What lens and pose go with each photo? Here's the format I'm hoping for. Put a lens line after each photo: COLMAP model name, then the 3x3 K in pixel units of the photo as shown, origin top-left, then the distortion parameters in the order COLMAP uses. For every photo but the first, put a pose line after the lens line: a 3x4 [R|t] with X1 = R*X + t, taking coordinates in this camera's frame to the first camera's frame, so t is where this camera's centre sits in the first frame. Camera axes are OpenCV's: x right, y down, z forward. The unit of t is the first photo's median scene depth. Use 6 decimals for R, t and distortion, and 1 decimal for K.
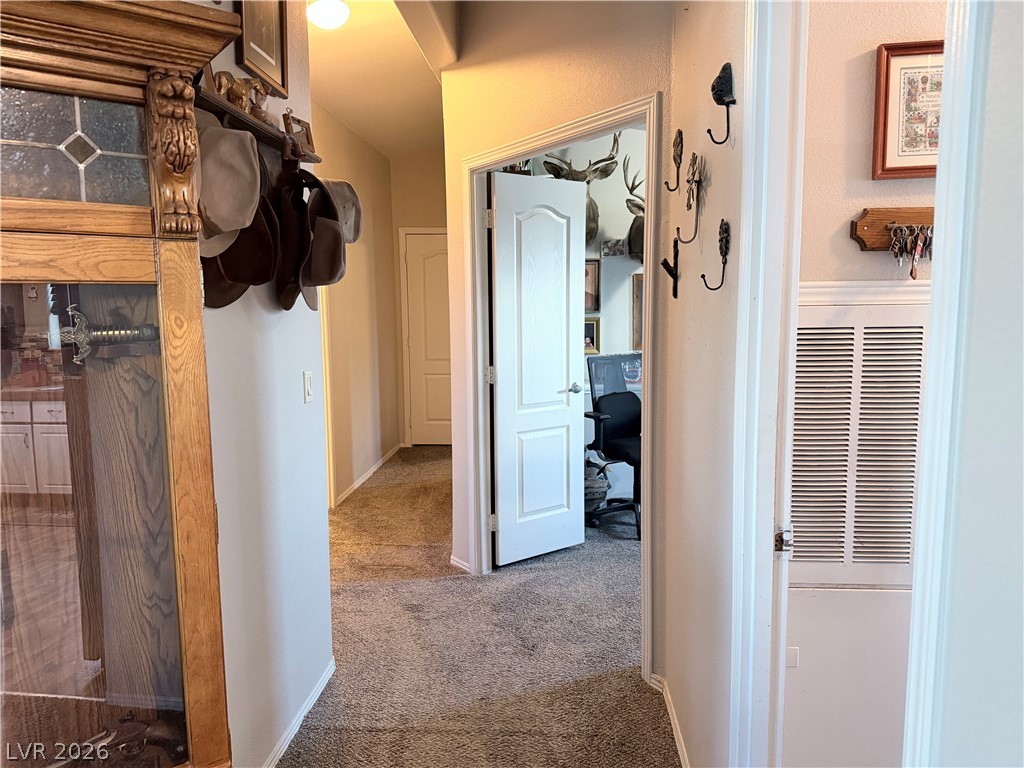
lens RADIAL K [[723.6, 0, 515.0], [0, 723.6, 381.4], [0, 0, 1]] dist [0.074626, -0.071305]
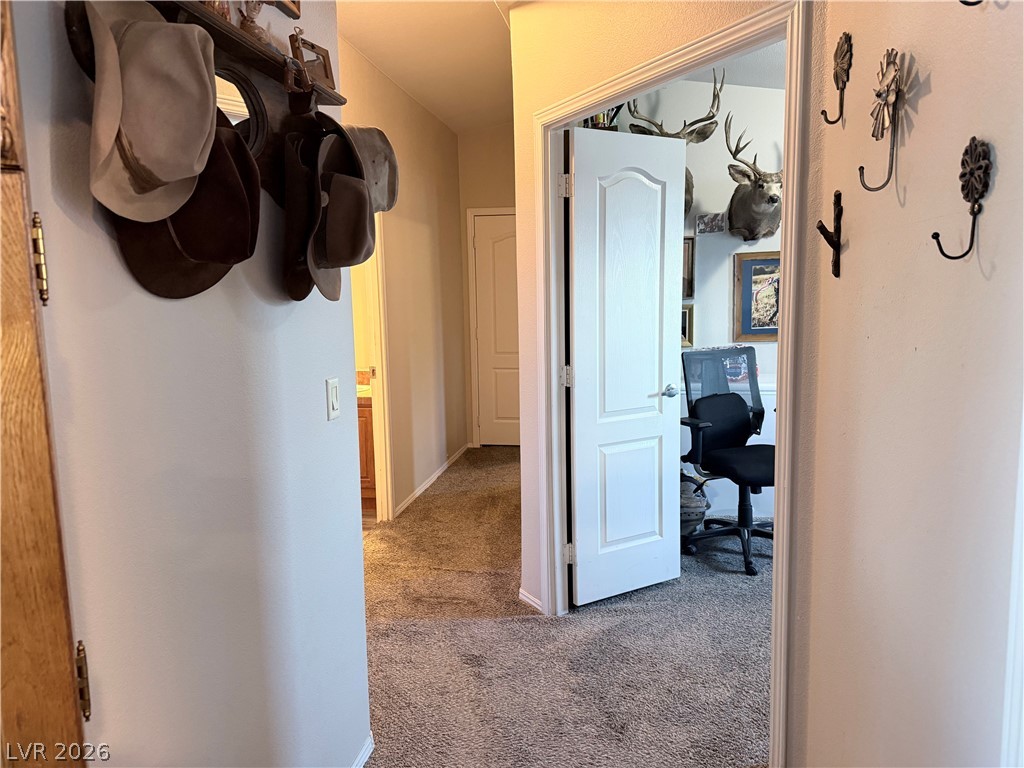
lens RADIAL K [[723.6, 0, 506.6], [0, 723.6, 375.8], [0, 0, 1]] dist [0.074626, -0.071305]
pose [[0.993464, 0.003001, -0.114104, -0.008085], [-0.001953, 0.999955, 0.009295, -0.017002], [0.114127, -0.009011, 0.993425, 0.172465]]
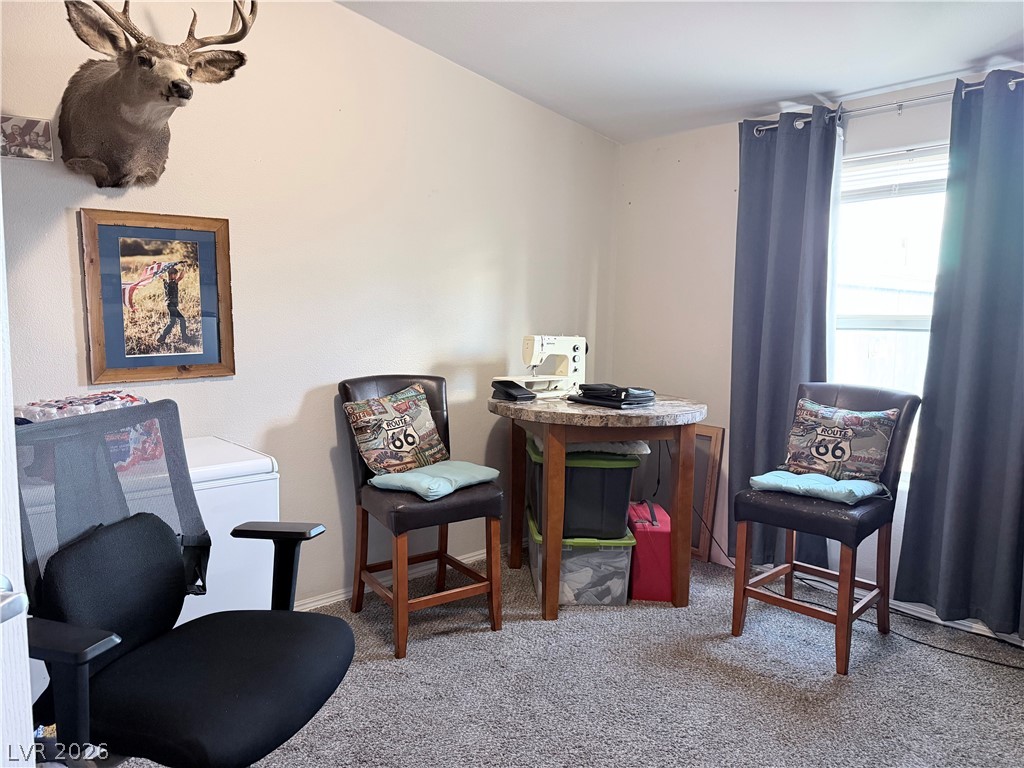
lens RADIAL K [[723.6, 0, 510.8], [0, 723.6, 380.6], [0, 0, 1]] dist [0.074626, -0.071305]
pose [[0.703846, -0.056629, 0.708092, 0.045097], [0.061325, 0.997940, 0.018851, -0.060371], [-0.707700, 0.030156, 0.705869, 0.796625]]
